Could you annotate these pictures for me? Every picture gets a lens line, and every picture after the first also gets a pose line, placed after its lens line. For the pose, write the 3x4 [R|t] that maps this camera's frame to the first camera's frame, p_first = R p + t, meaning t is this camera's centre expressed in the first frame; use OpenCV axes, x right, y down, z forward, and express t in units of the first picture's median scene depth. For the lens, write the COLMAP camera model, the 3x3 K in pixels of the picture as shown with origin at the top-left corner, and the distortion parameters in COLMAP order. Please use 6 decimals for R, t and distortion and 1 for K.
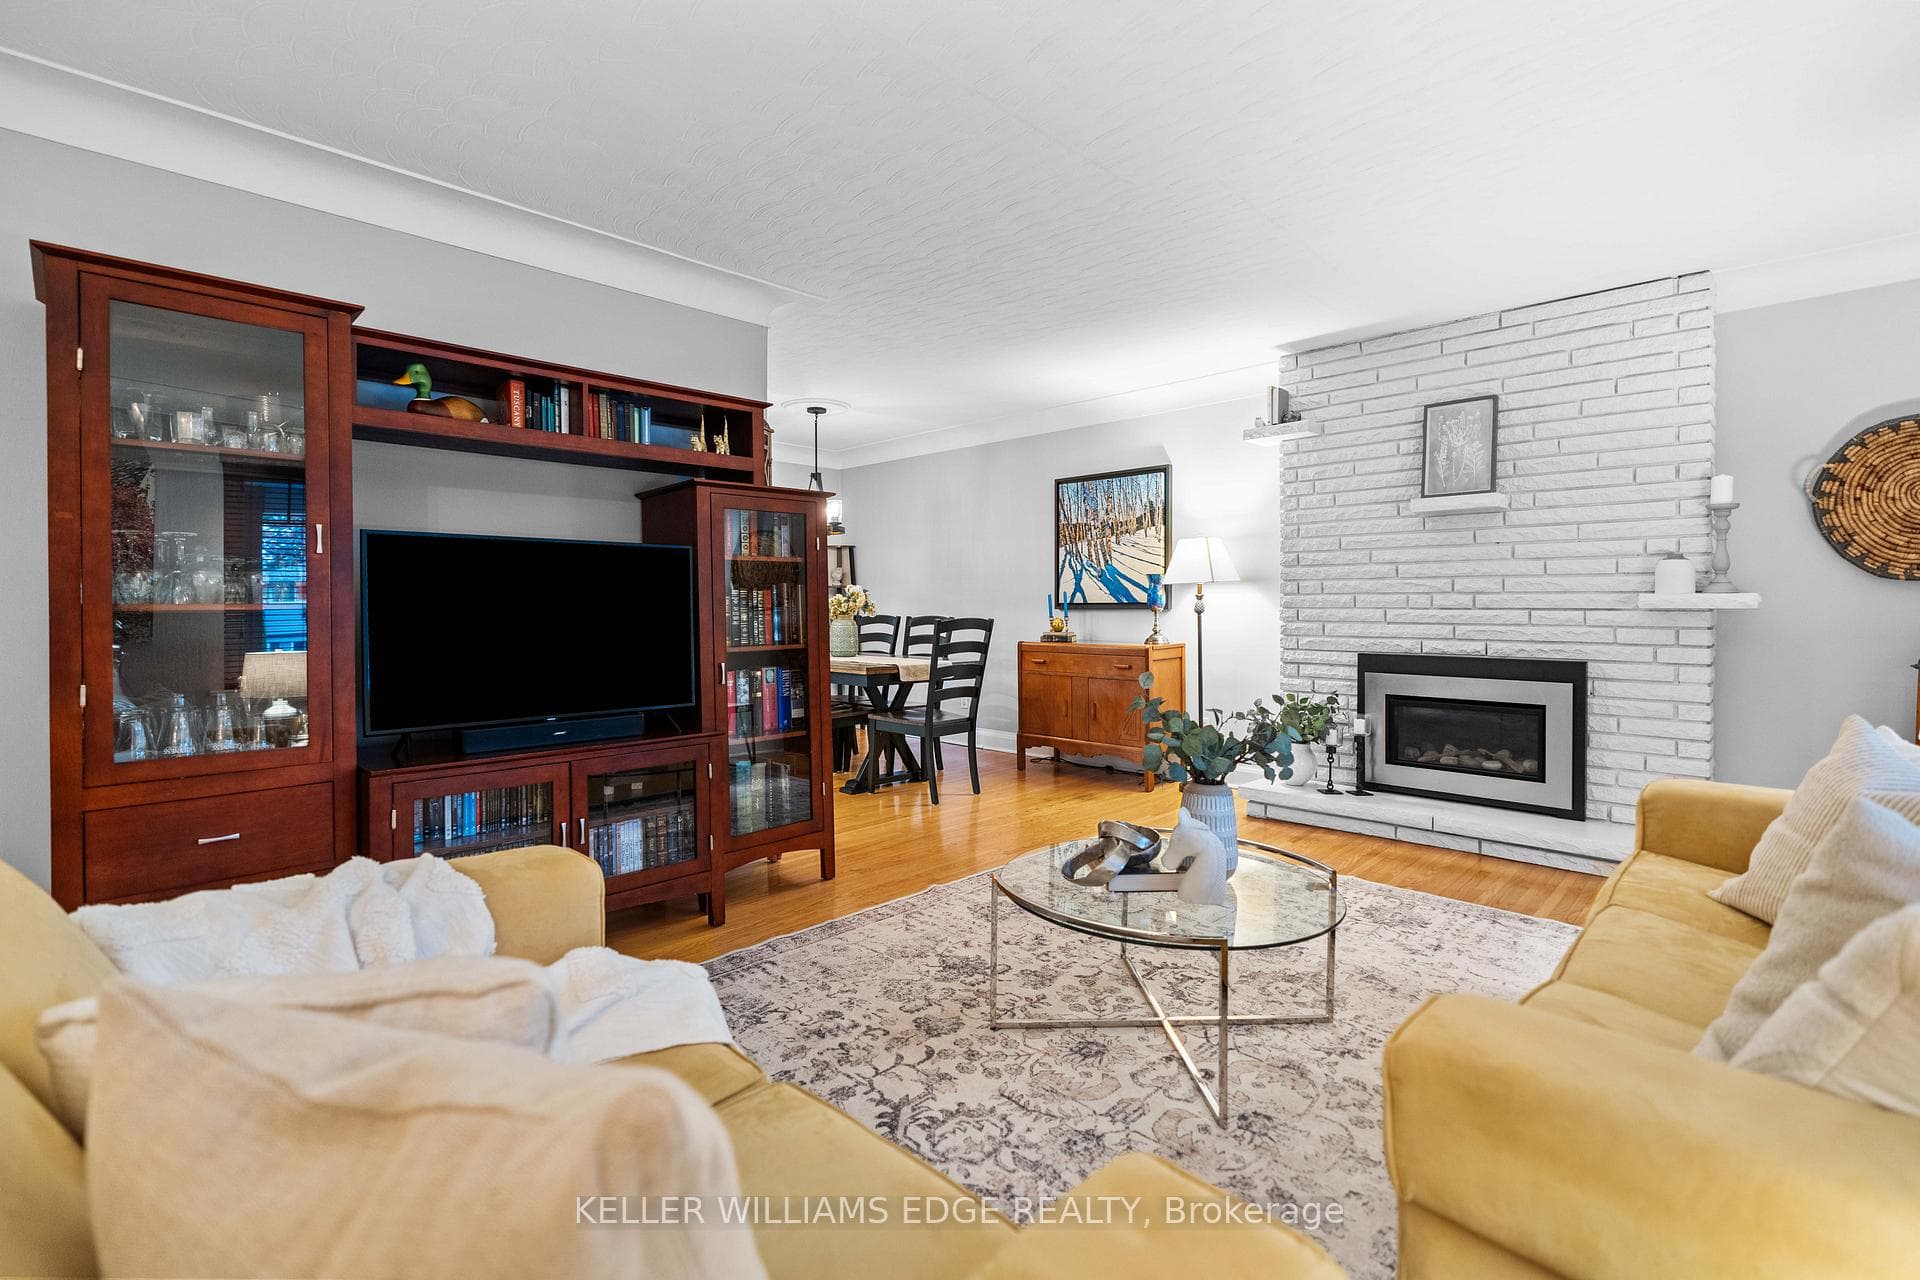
lens RADIAL K [[870.5, 0, 961.1], [0, 870.5, 612.3], [0, 0, 1]] dist [-0.003995, 0.000135]
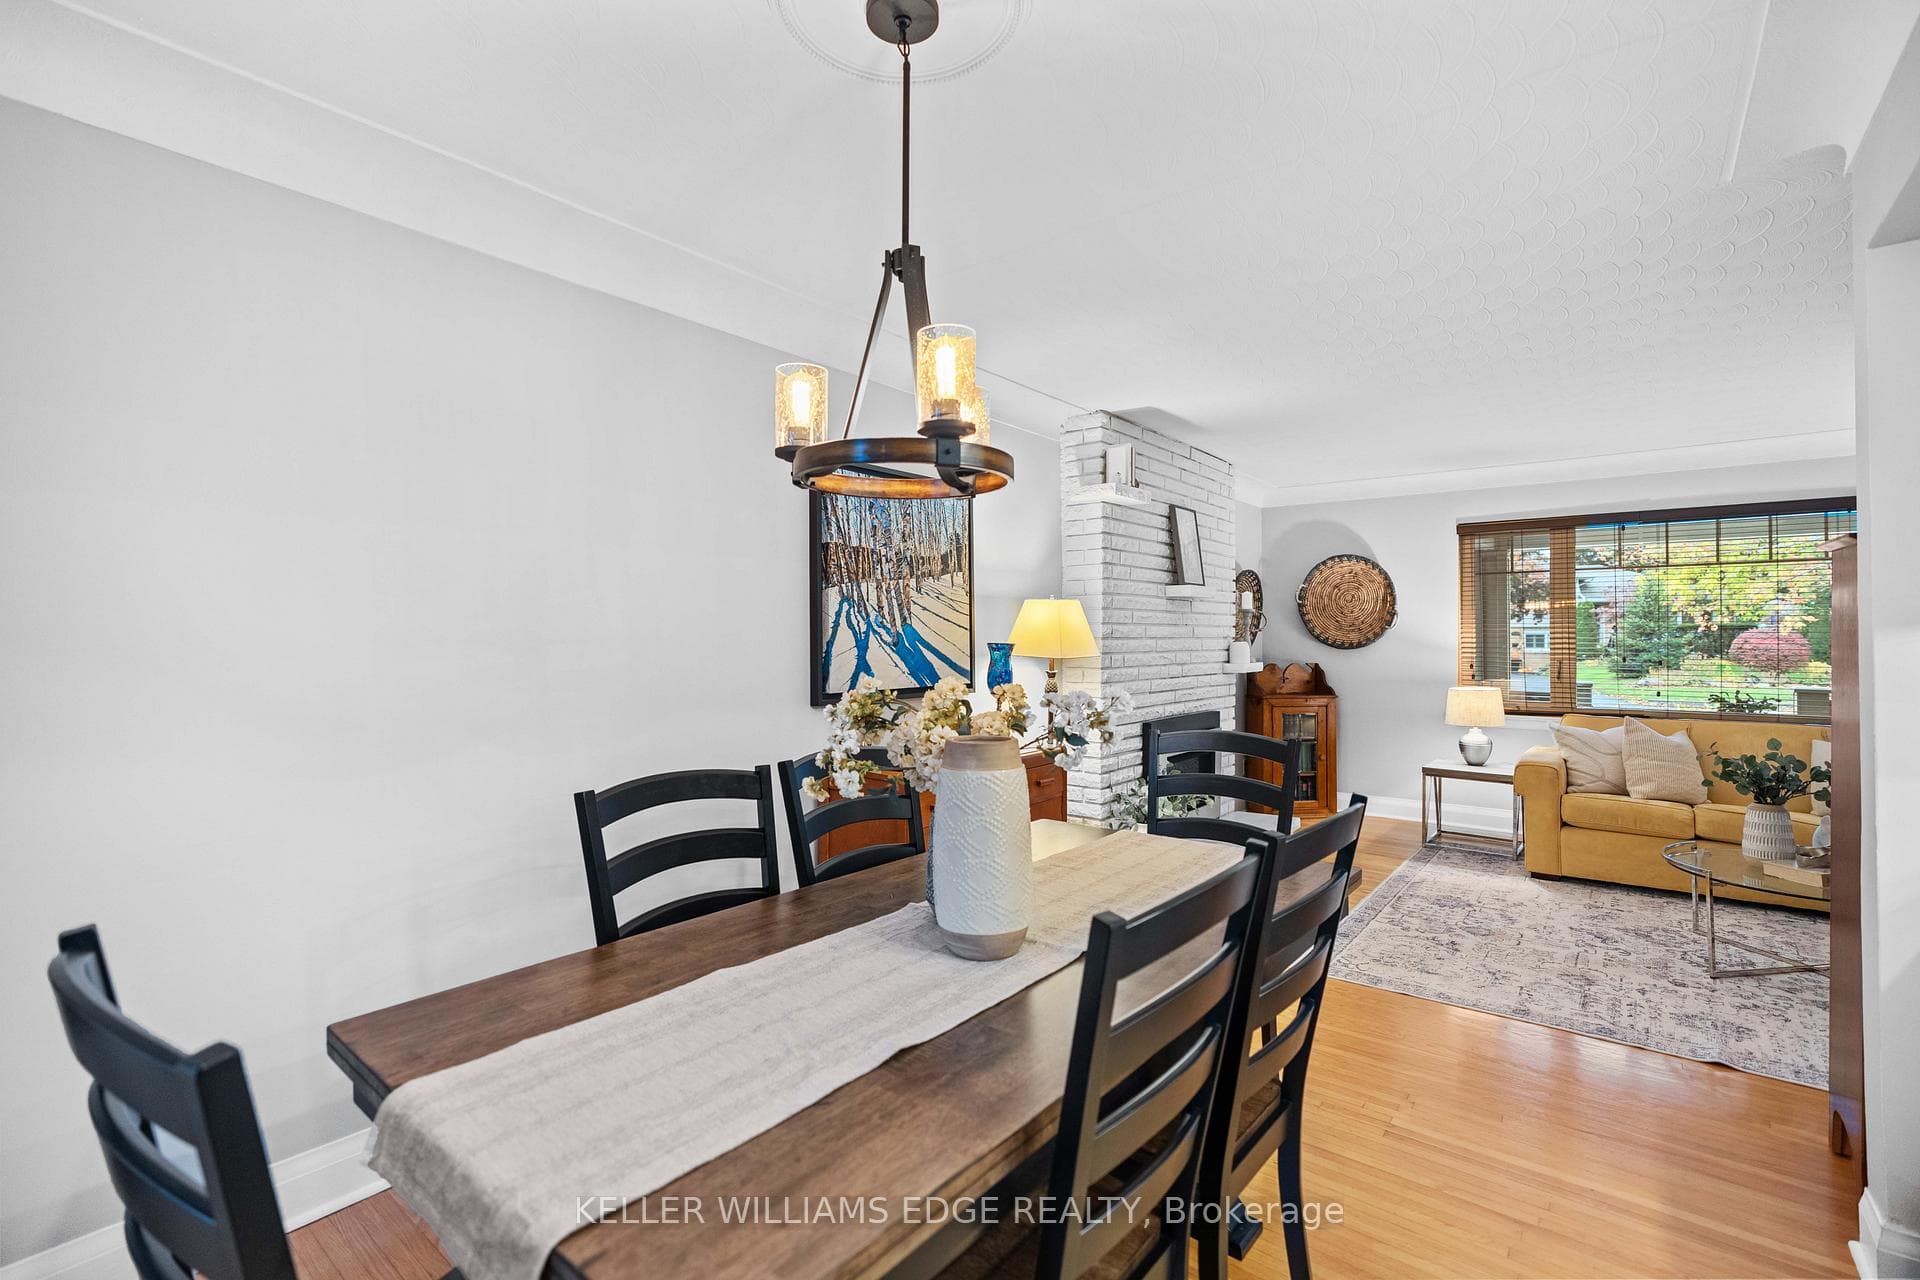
lens RADIAL K [[855.8, 0, 970.1], [0, 855.8, 638.4], [0, 0, 1]] dist [-0.003126, -0.000393]
pose [[-0.102225, 0.002388, 0.994758, -0.639283], [0.013342, 0.999910, -0.001029, -0.066479], [-0.994672, 0.013167, -0.102248, 1.531131]]
